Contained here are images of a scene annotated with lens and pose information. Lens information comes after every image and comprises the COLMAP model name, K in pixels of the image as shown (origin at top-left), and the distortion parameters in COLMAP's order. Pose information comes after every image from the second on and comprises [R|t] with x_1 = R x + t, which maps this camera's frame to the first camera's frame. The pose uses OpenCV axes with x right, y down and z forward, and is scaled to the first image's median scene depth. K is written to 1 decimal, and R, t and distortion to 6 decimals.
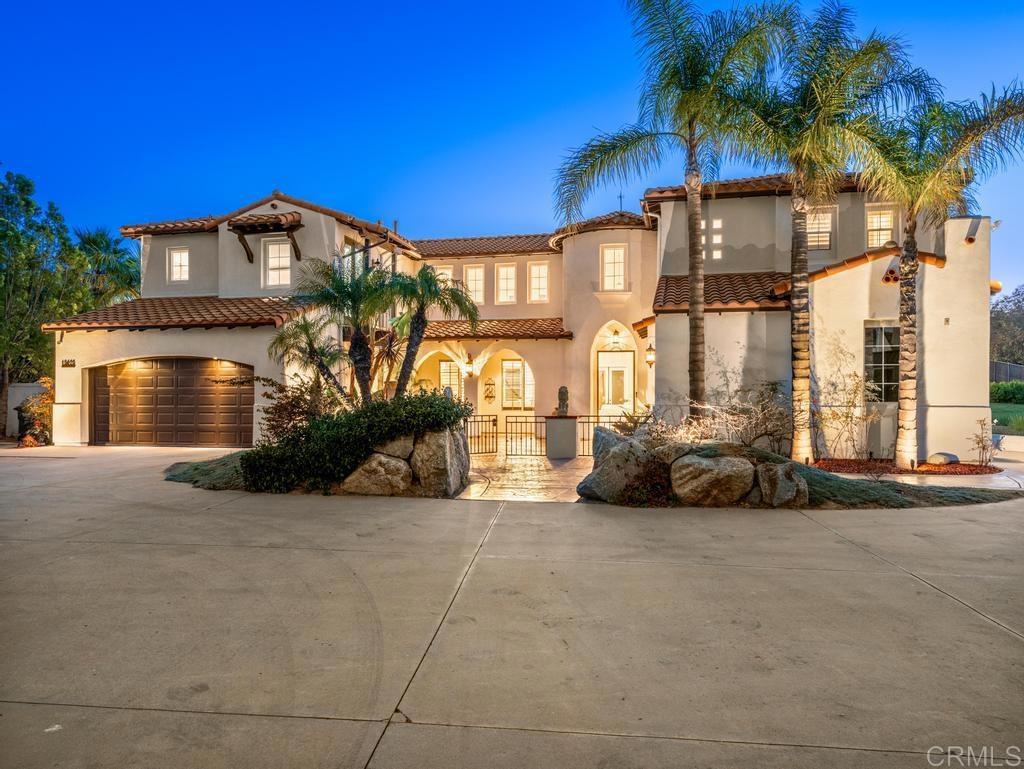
lens RADIAL K [[695.2, 0, 514.2], [0, 695.2, 392.2], [0, 0, 1]] dist [0.001782, -0.000009]
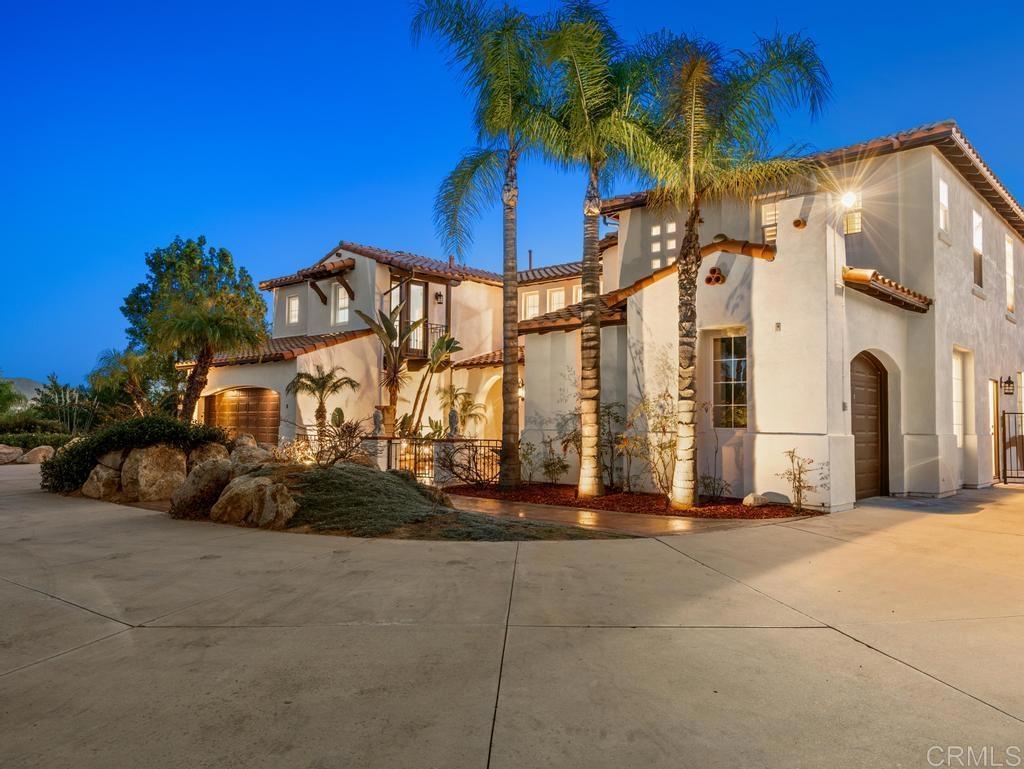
lens RADIAL K [[711.4, 0, 511.7], [0, 711.4, 382.7], [0, 0, 1]] dist [0.000475, 0.001423]
pose [[0.891420, -0.020327, -0.452722, 0.517690], [-0.001276, 0.998877, -0.047362, 0.001026], [0.453177, 0.042797, 0.890393, 0.098892]]
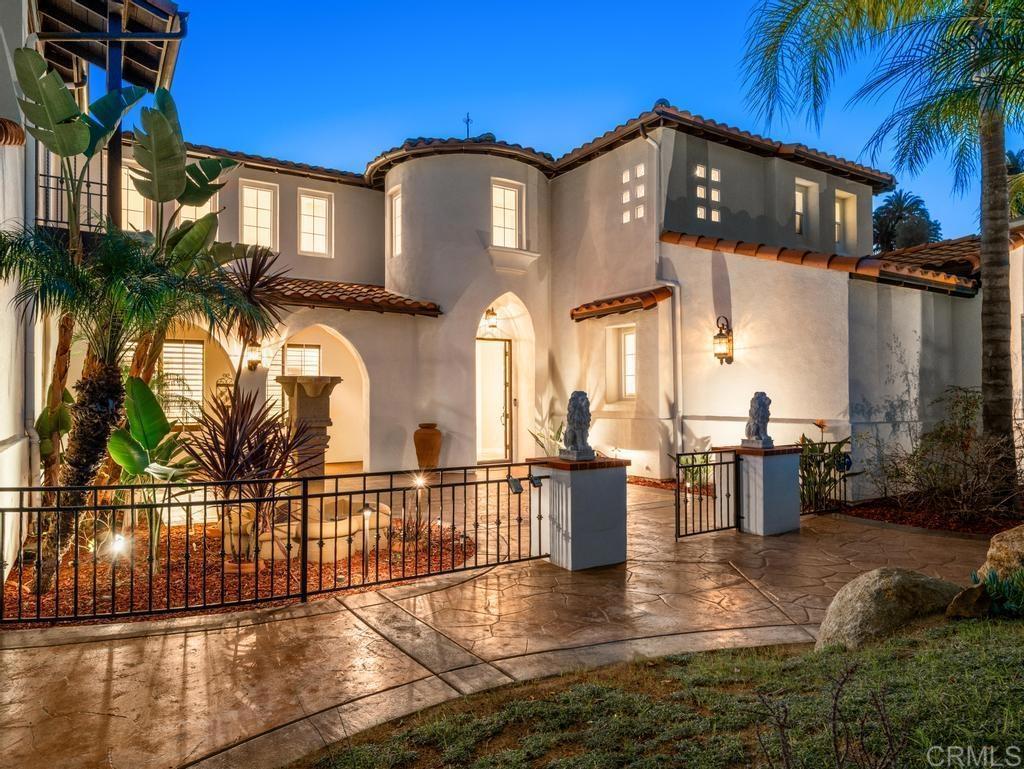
lens RADIAL K [[657.0, 0, 511.9], [0, 657.0, 385.2], [0, 0, 1]] dist [-0.003047, -0.000185]
pose [[0.719376, 0.011751, 0.694522, -0.353426], [-0.002228, 0.999891, -0.014610, -0.004958], [-0.694617, 0.008963, 0.719323, 0.643764]]
